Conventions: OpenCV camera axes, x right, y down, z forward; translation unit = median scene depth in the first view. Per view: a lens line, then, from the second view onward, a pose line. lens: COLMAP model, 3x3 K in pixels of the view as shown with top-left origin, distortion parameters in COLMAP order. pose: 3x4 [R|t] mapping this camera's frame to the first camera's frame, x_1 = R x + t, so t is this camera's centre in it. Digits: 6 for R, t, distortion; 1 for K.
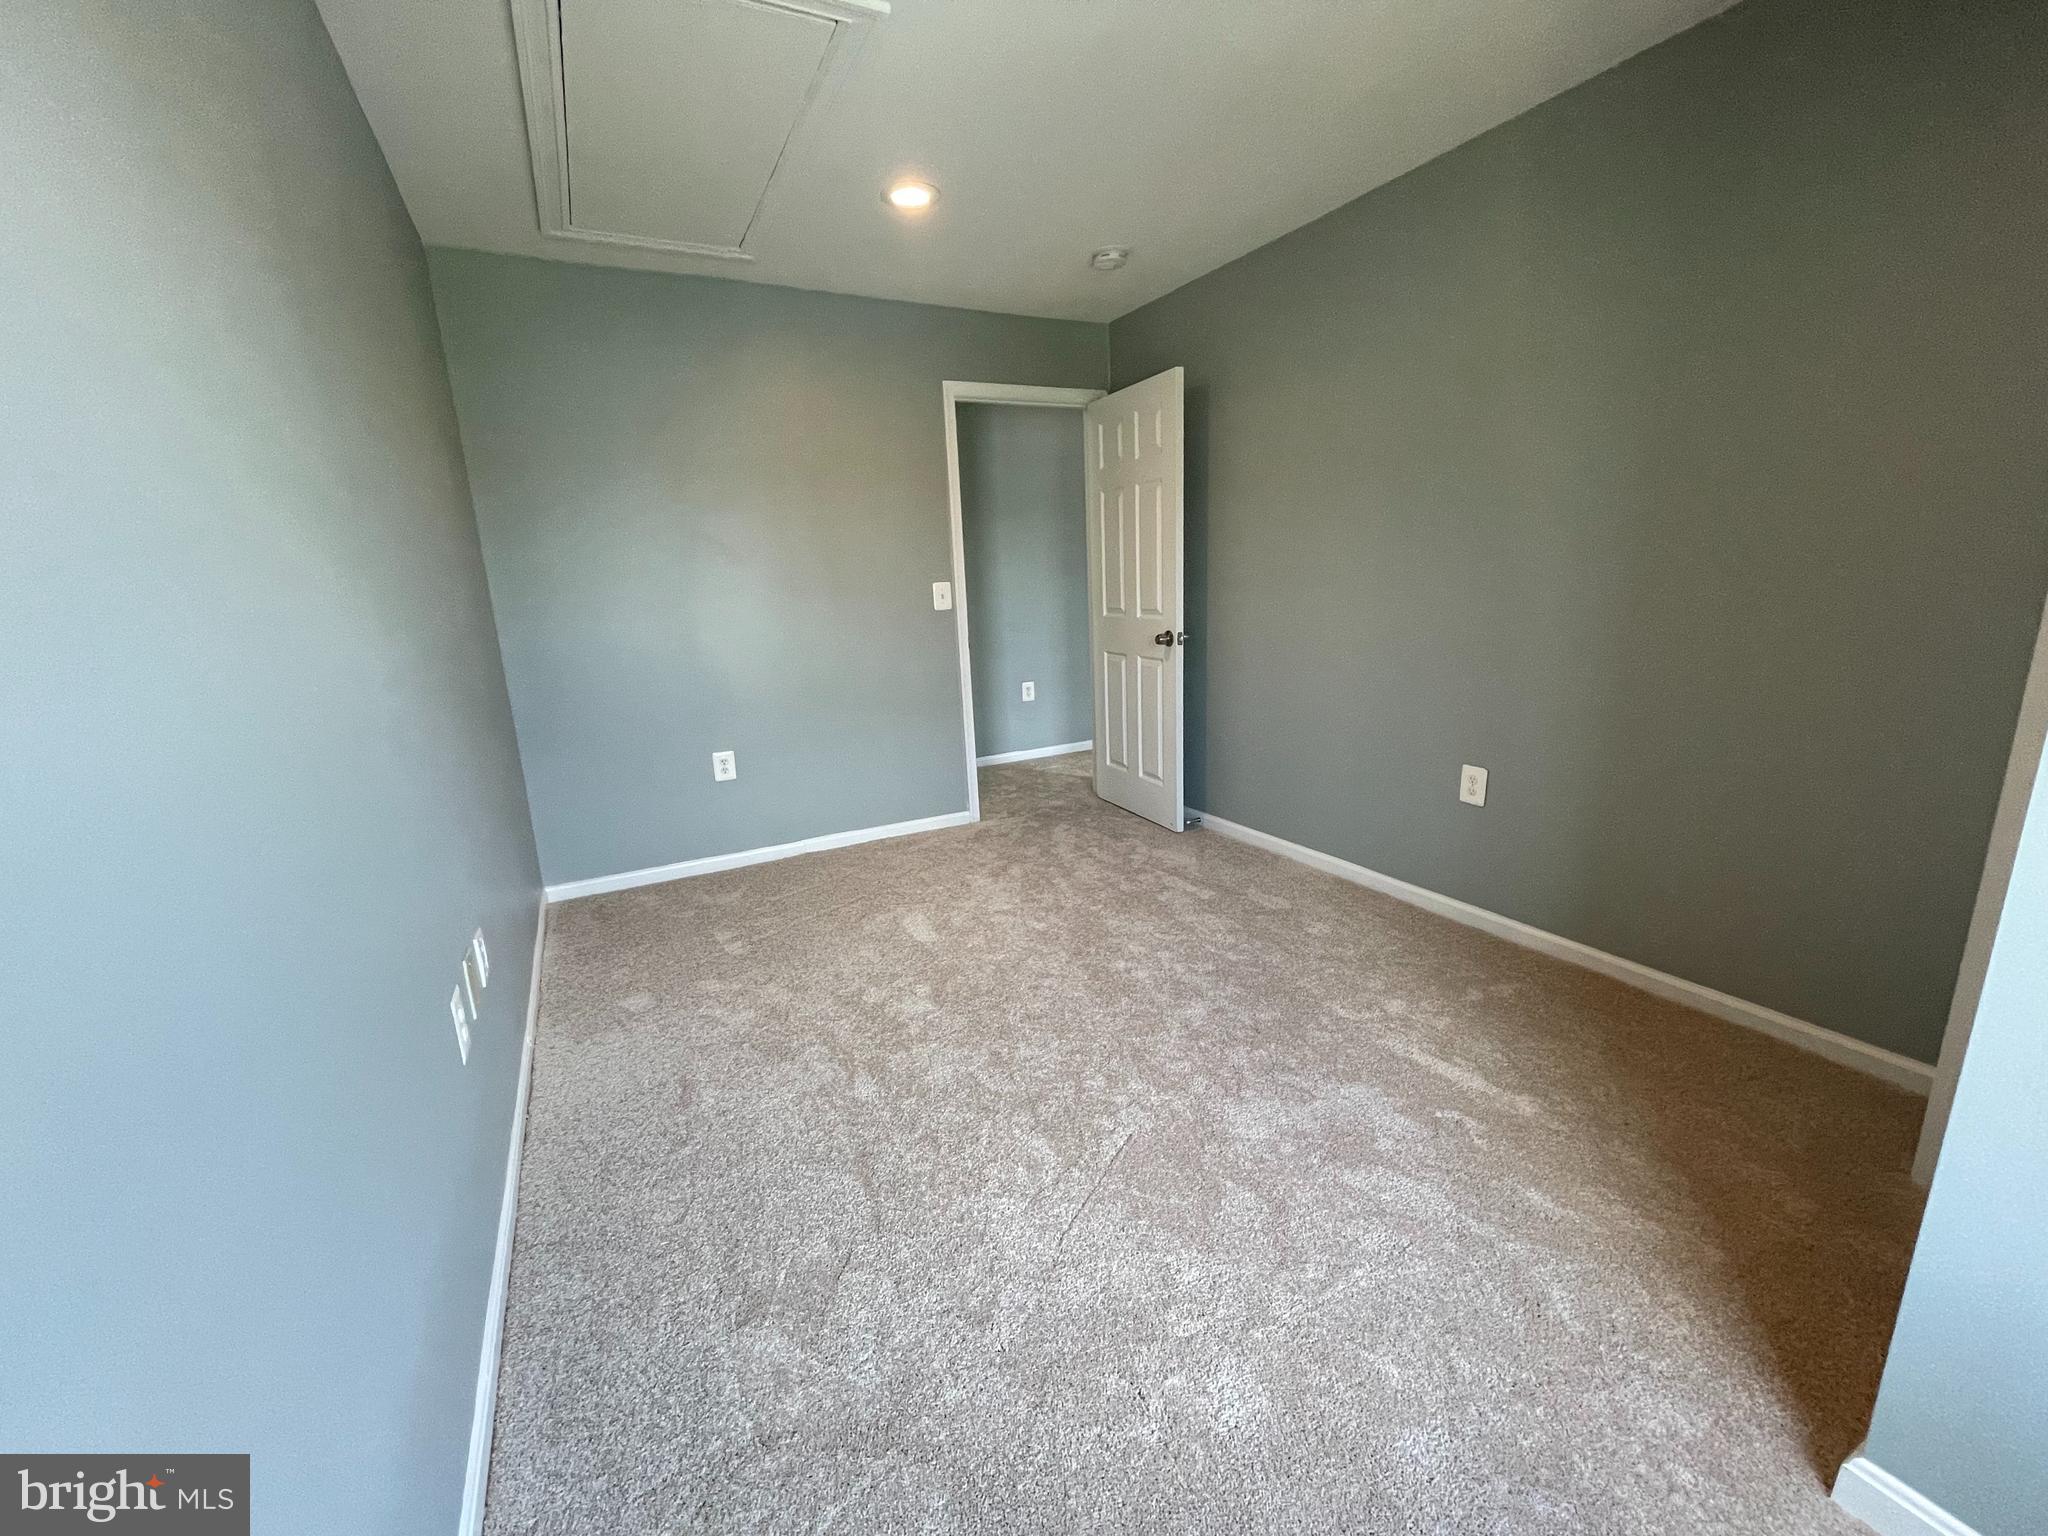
lens RADIAL K [[807.9, 0, 1024.0], [0, 807.9, 768.0], [0, 0, 1]] dist [0.023795, -0.000016]
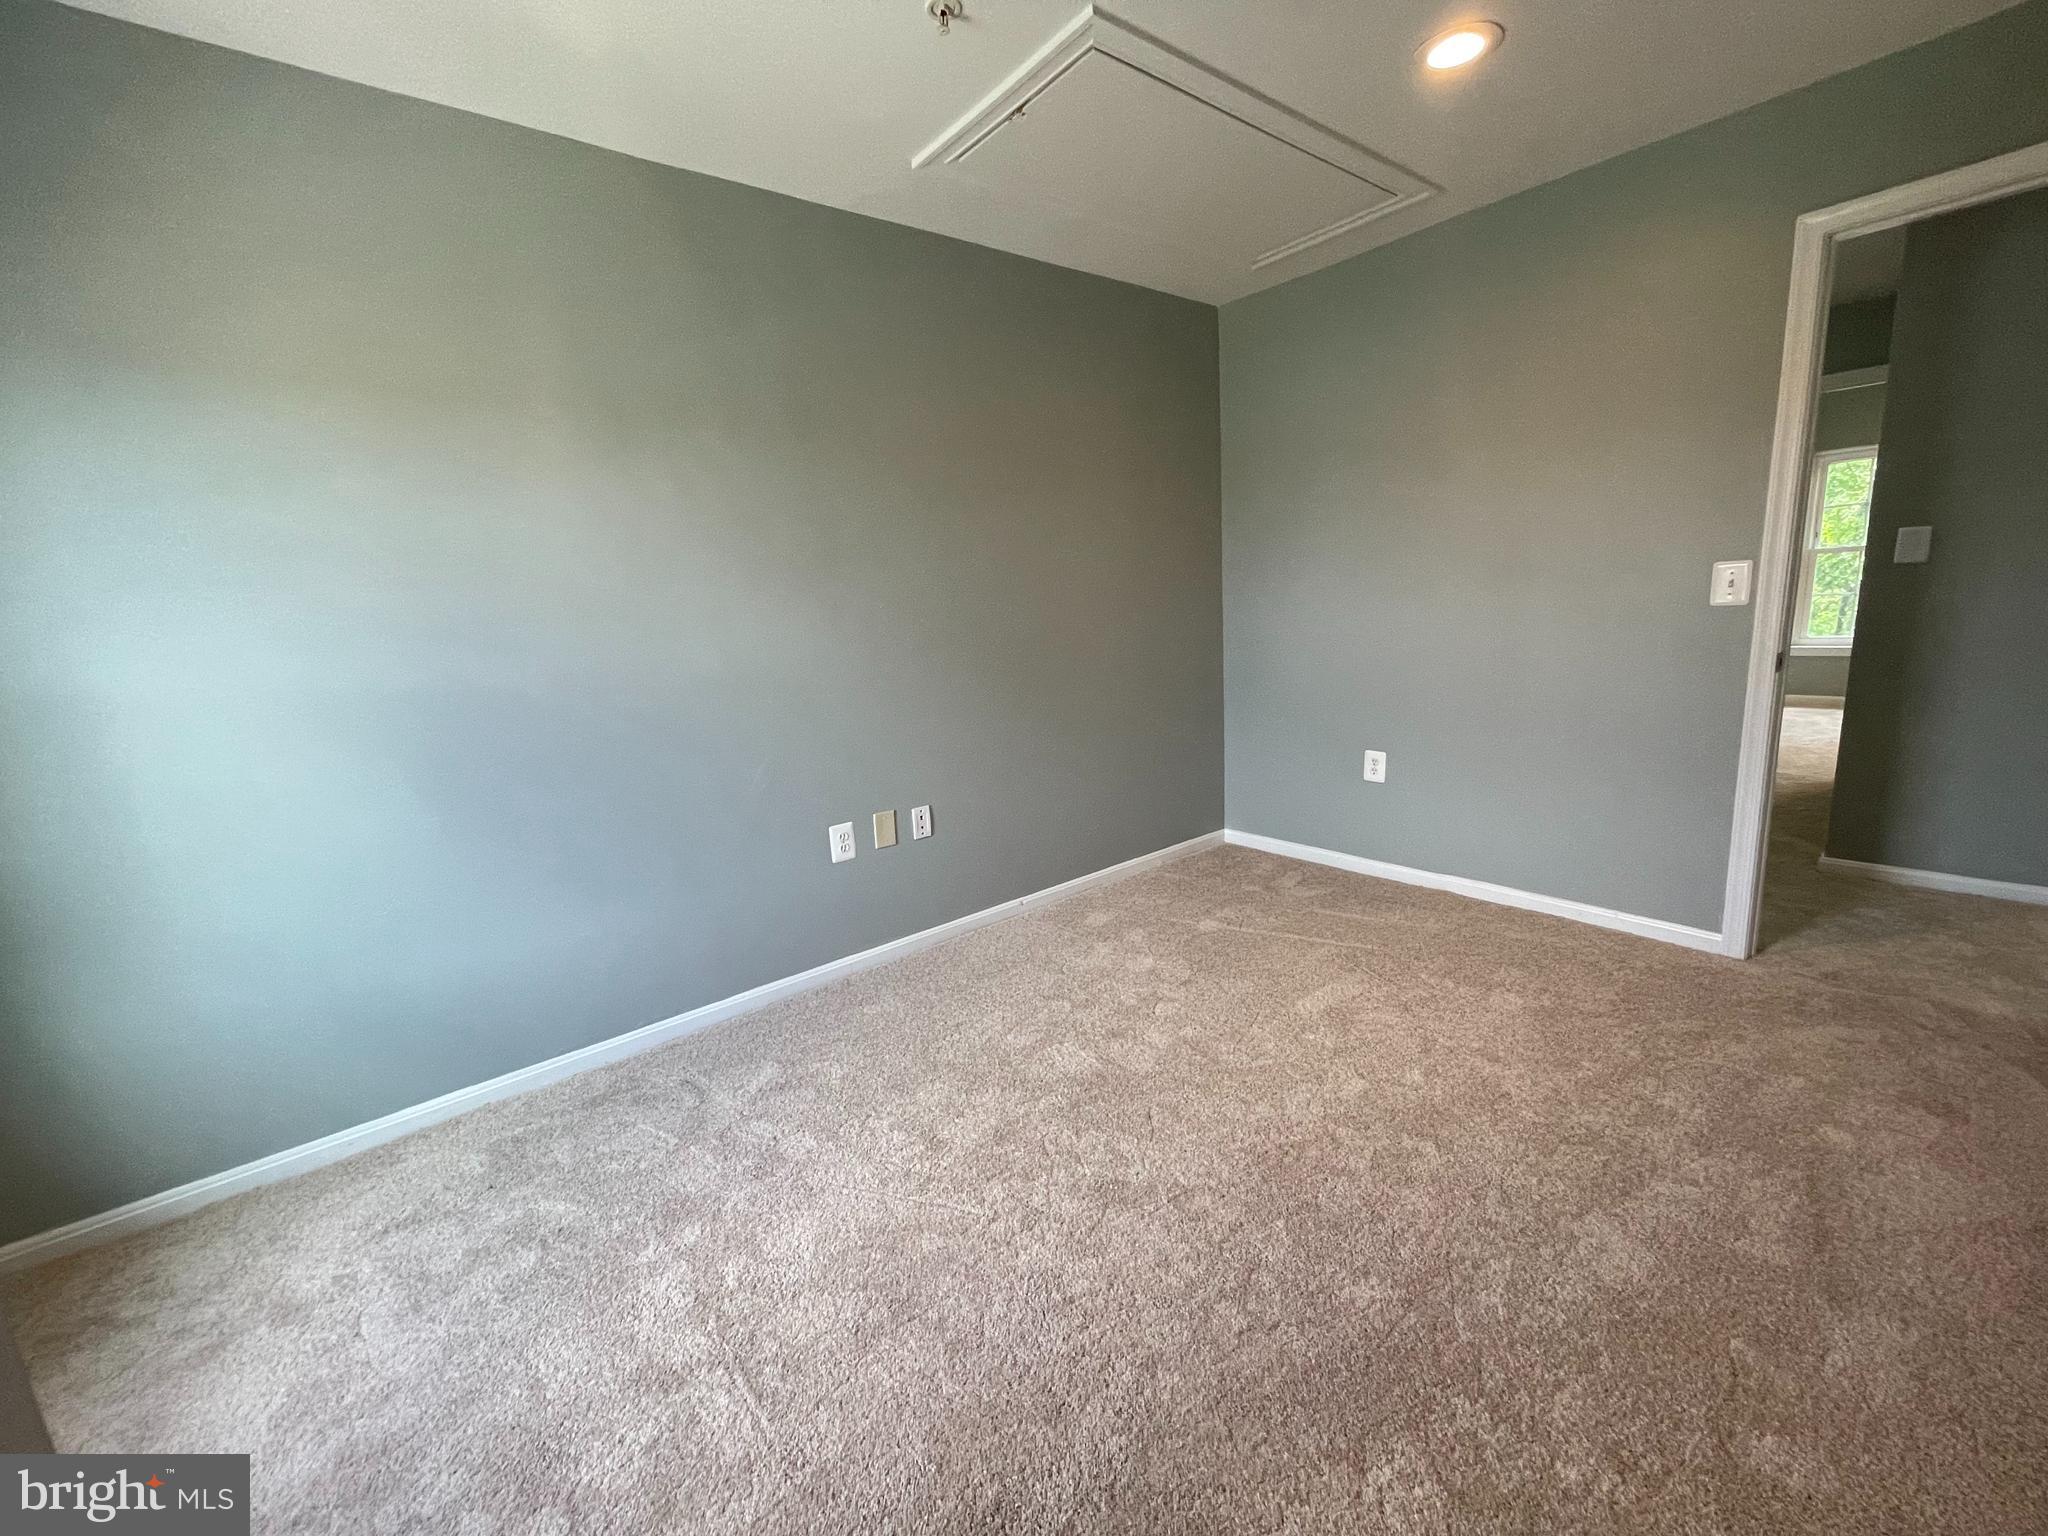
lens RADIAL K [[820.7, 0, 1017.0], [0, 820.7, 768.5], [0, 0, 1]] dist [0.001706, 0.000257]
pose [[0.209612, 0.226941, -0.951084, 0.438520], [-0.175815, 0.965587, 0.191653, -0.106881], [0.961848, 0.127042, 0.242298, 0.363781]]
